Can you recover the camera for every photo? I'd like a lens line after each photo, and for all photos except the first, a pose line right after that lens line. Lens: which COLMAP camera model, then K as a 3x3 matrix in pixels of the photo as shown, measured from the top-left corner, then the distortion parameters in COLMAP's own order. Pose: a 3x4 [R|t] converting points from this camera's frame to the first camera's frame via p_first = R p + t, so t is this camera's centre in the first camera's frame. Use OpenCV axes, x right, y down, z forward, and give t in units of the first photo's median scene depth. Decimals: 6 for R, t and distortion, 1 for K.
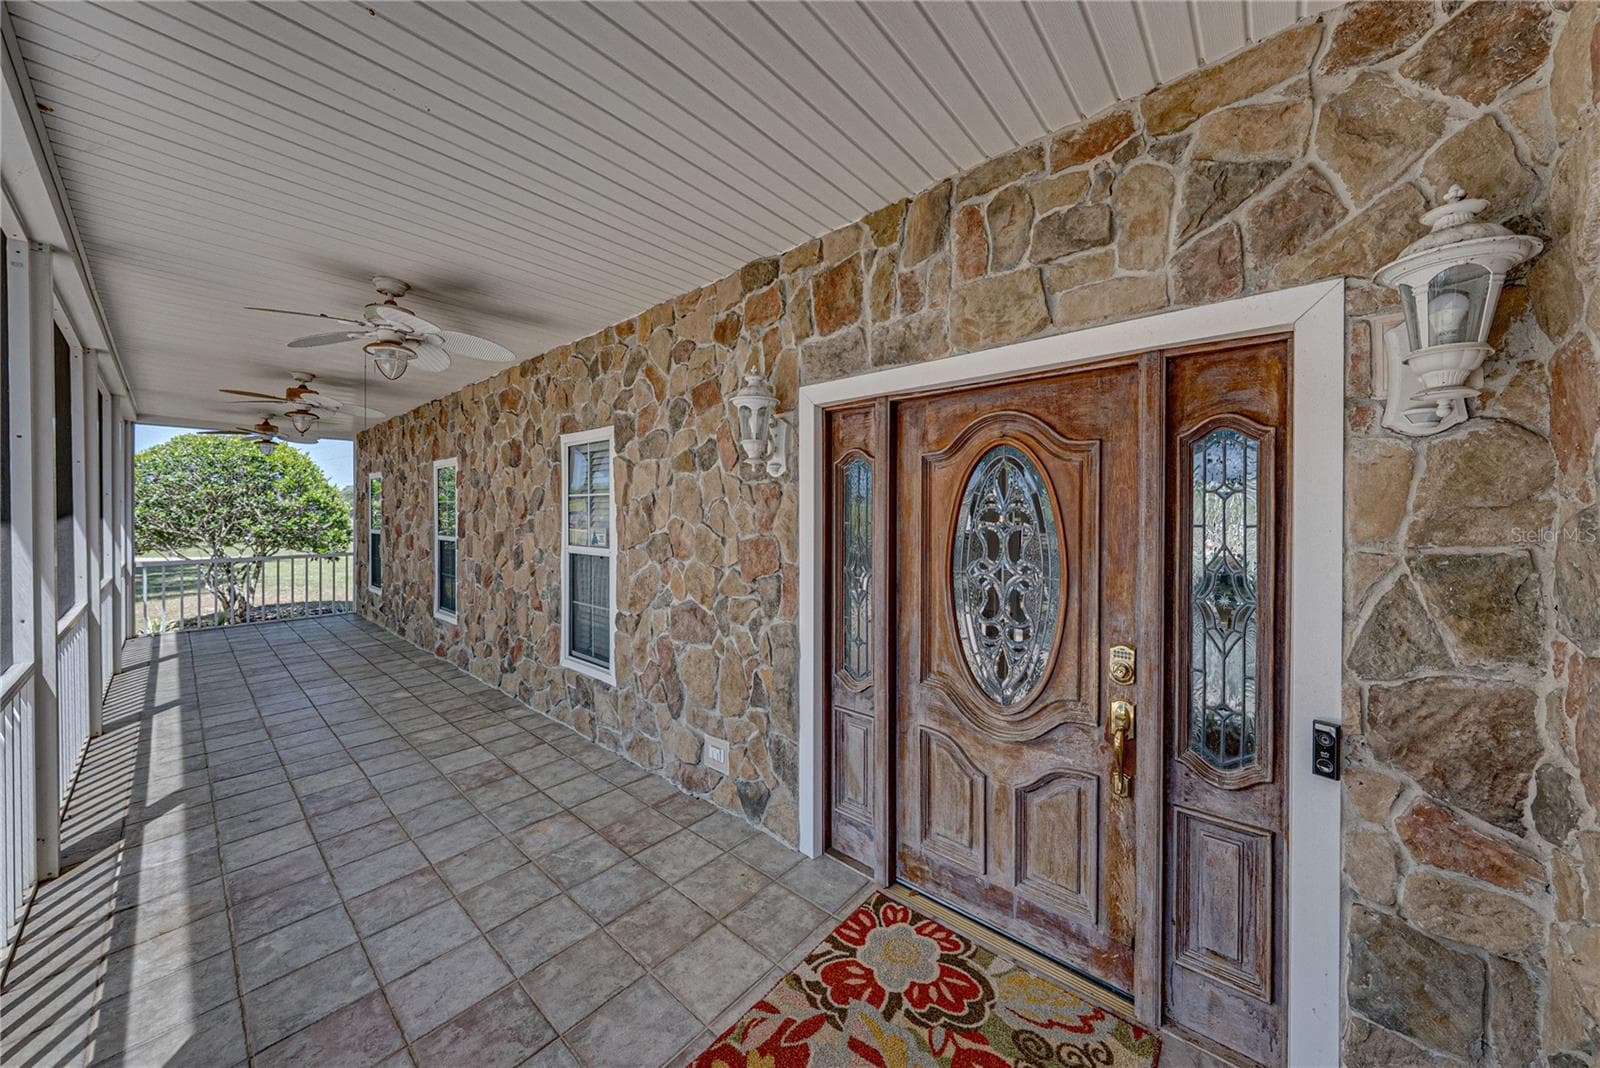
lens RADIAL K [[552.1, 0, 801.8], [0, 552.1, 517.9], [0, 0, 1]] dist [0.000146, 0.000016]
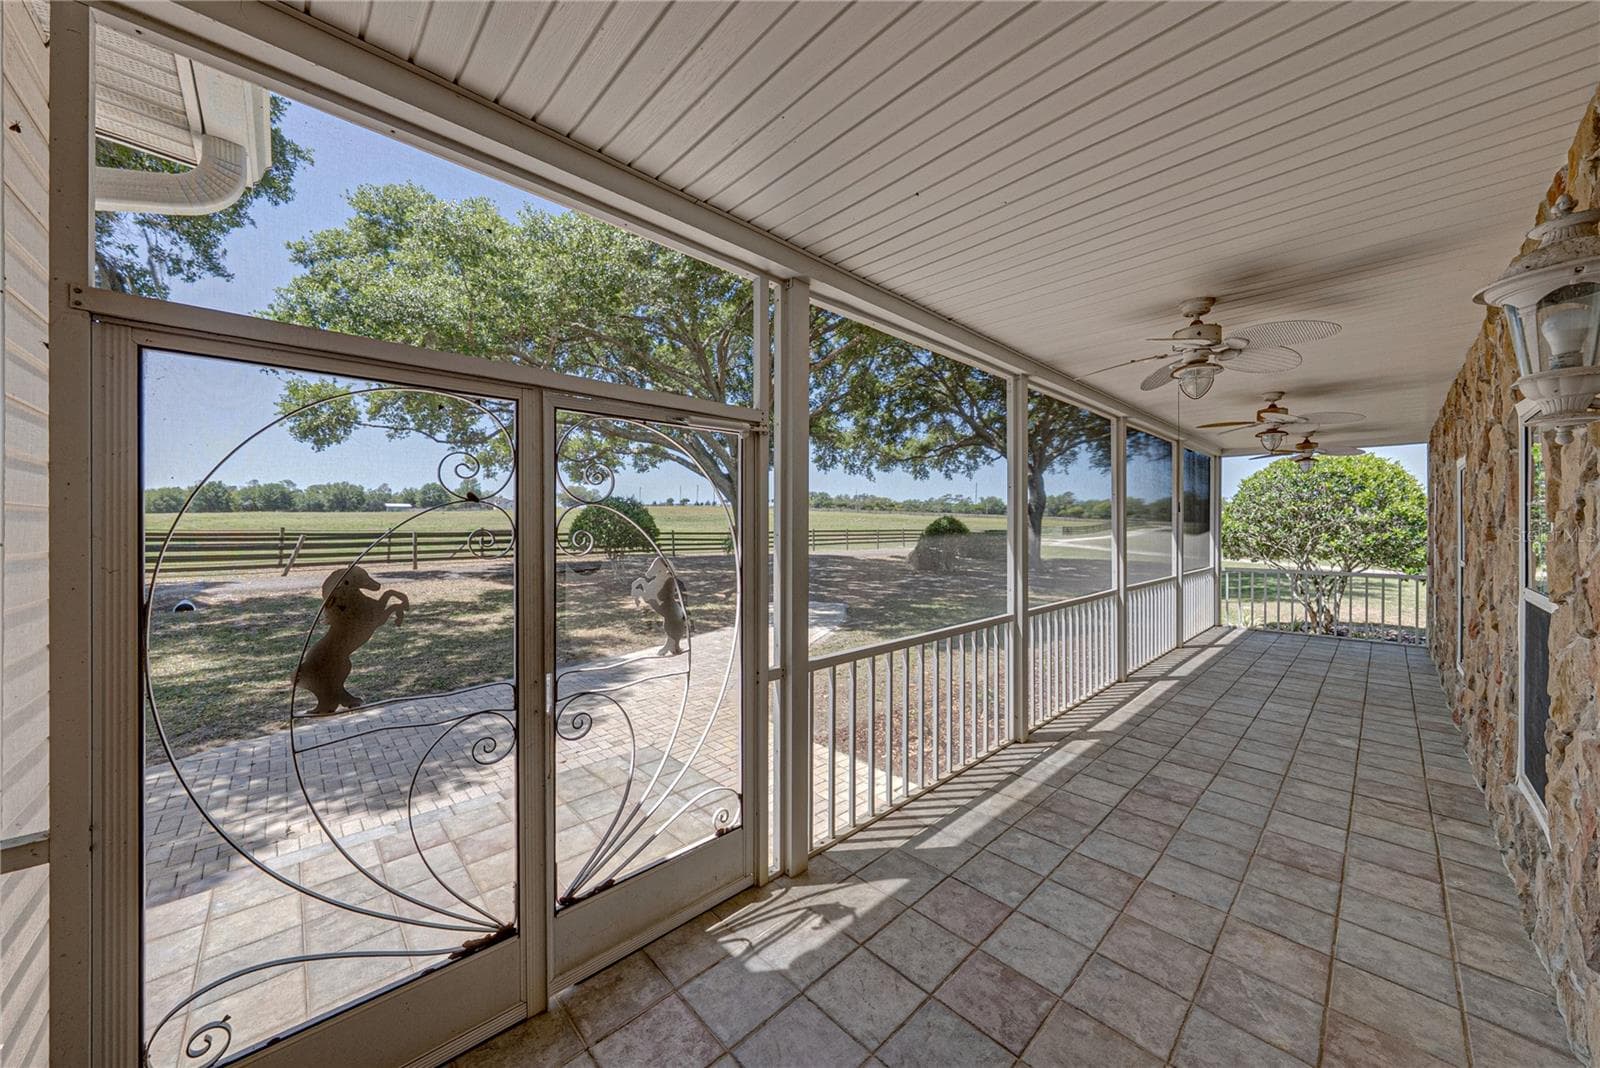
lens RADIAL K [[552.1, 0, 801.8], [0, 552.1, 517.9], [0, 0, 1]] dist [0.000146, 0.000016]
pose [[-0.094281, -0.014069, -0.995446, 0.327019], [-0.010257, 0.999861, -0.013160, -0.011509], [0.995493, 0.008970, -0.094412, 0.374626]]
